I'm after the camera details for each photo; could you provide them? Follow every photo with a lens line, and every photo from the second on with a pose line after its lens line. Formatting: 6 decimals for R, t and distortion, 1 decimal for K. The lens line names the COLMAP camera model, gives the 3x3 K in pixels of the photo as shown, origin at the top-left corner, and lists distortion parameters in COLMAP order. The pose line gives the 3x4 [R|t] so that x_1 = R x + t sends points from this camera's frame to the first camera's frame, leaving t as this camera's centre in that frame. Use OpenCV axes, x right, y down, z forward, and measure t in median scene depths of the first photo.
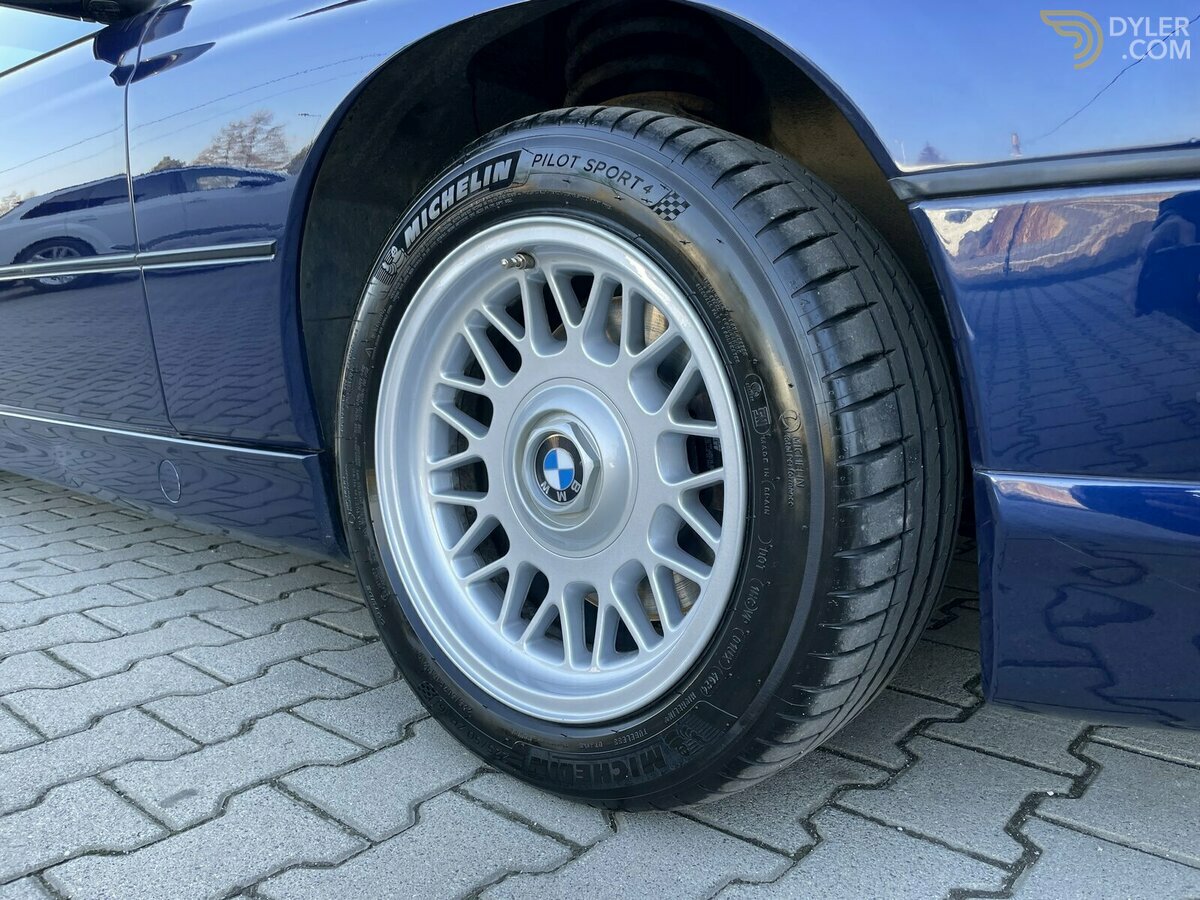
lens RADIAL K [[906.8, 0, 600.0], [0, 906.8, 450.0], [0, 0, 1]] dist [0.099672, -0.141713]
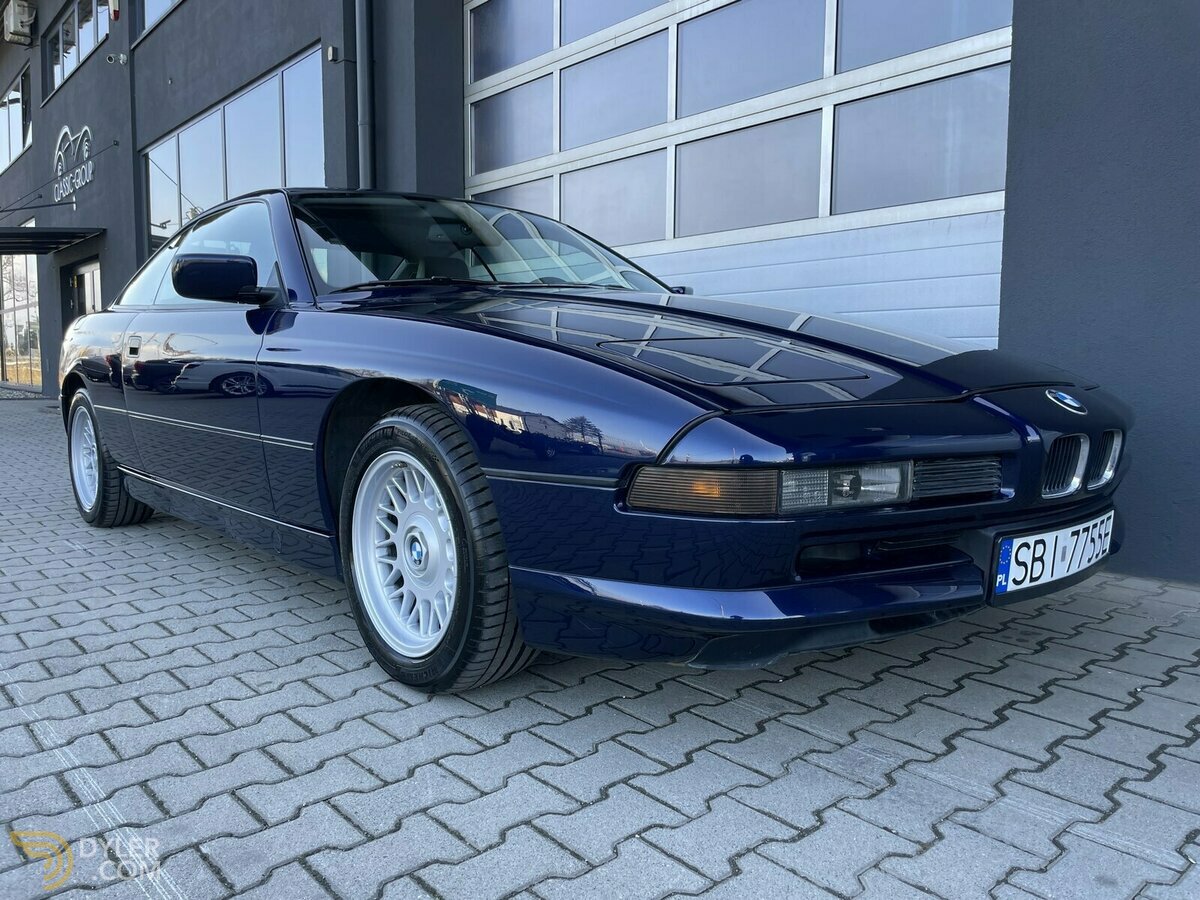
lens RADIAL K [[906.8, 0, 600.0], [0, 906.8, 450.0], [0, 0, 1]] dist [0.099672, -0.141713]
pose [[0.988030, 0.002172, -0.154245, 0.742799], [-0.004371, 0.999894, -0.013919, -0.197836], [0.154198, 0.014427, 0.987935, -1.193207]]
